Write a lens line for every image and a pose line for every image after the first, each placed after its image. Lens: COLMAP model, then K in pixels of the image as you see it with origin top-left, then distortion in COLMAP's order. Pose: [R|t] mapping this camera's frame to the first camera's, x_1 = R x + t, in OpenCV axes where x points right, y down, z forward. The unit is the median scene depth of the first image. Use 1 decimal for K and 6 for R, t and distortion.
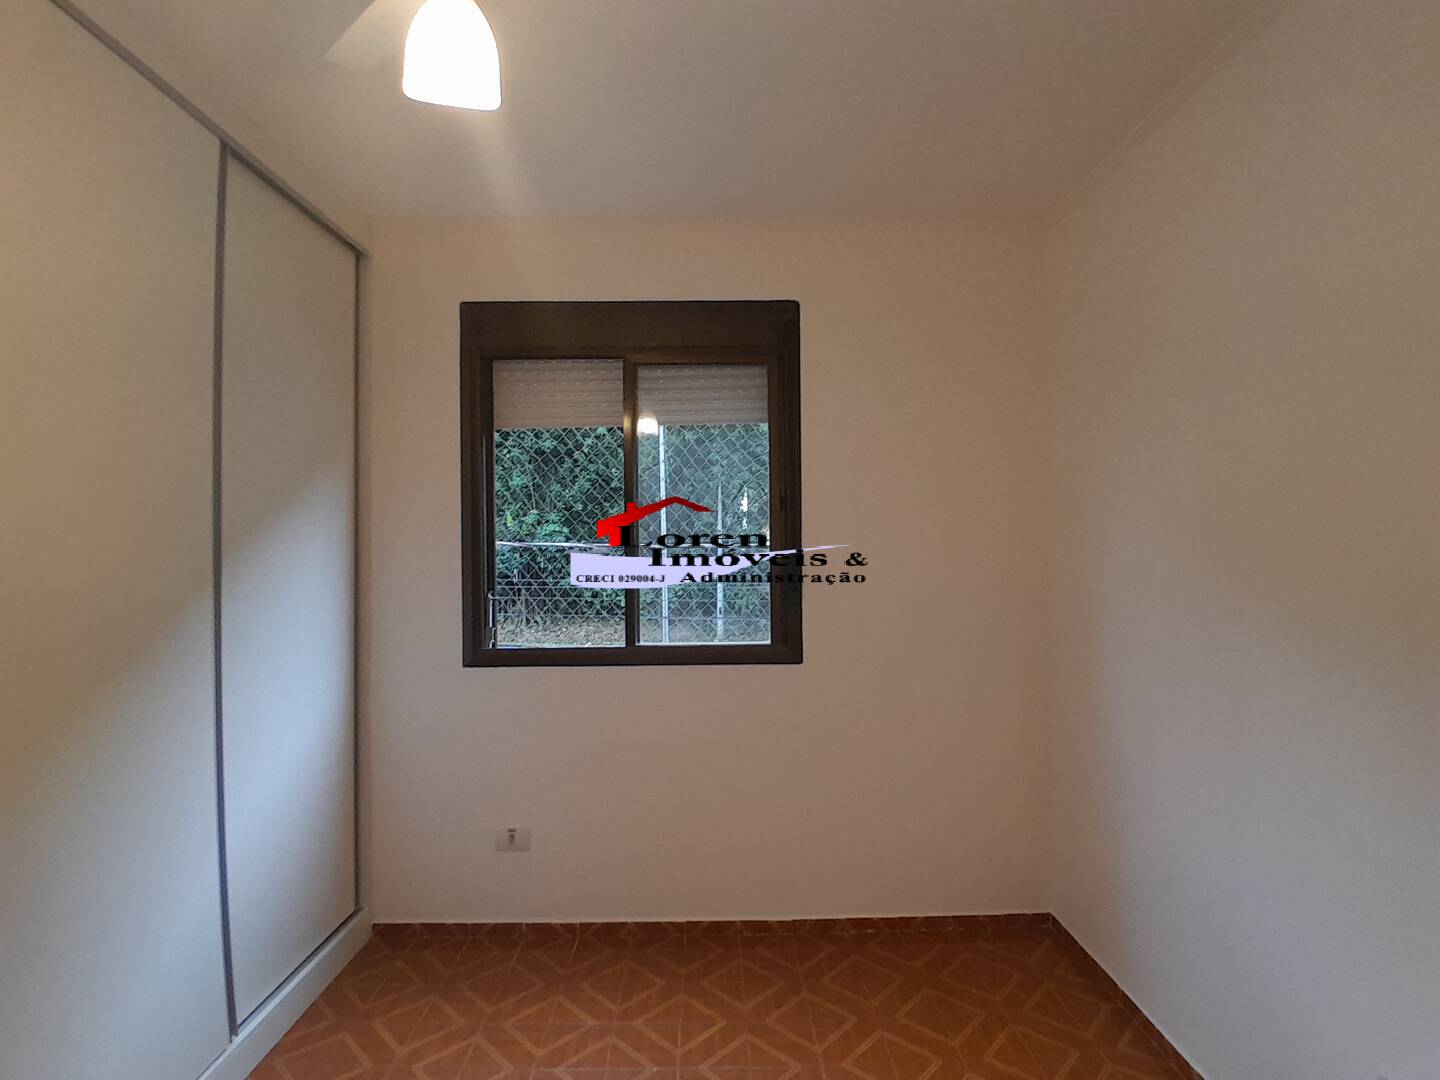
lens RADIAL K [[720.4, 0, 728.3], [0, 720.4, 539.1], [0, 0, 1]] dist [0.016550, -0.054707]
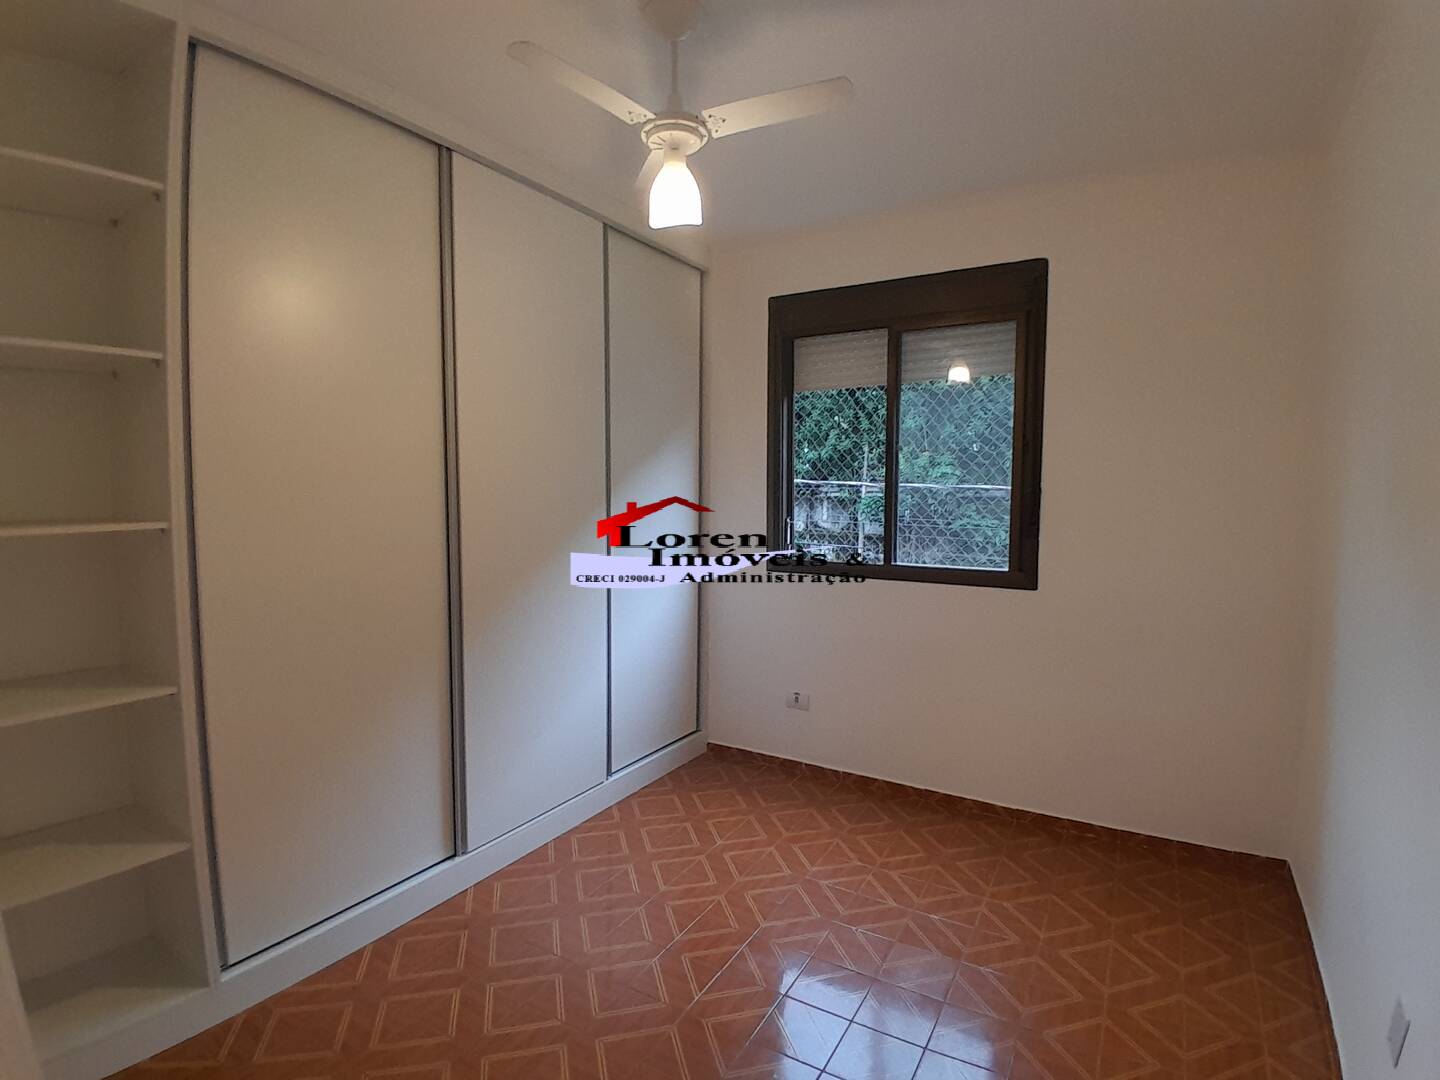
lens RADIAL K [[720.4, 0, 728.3], [0, 720.4, 539.1], [0, 0, 1]] dist [0.016550, -0.054707]
pose [[0.856568, 0.048594, -0.513741, 0.264885], [-0.007502, 0.996624, 0.081760, 0.005608], [0.515980, -0.066179, 0.854040, -0.198061]]
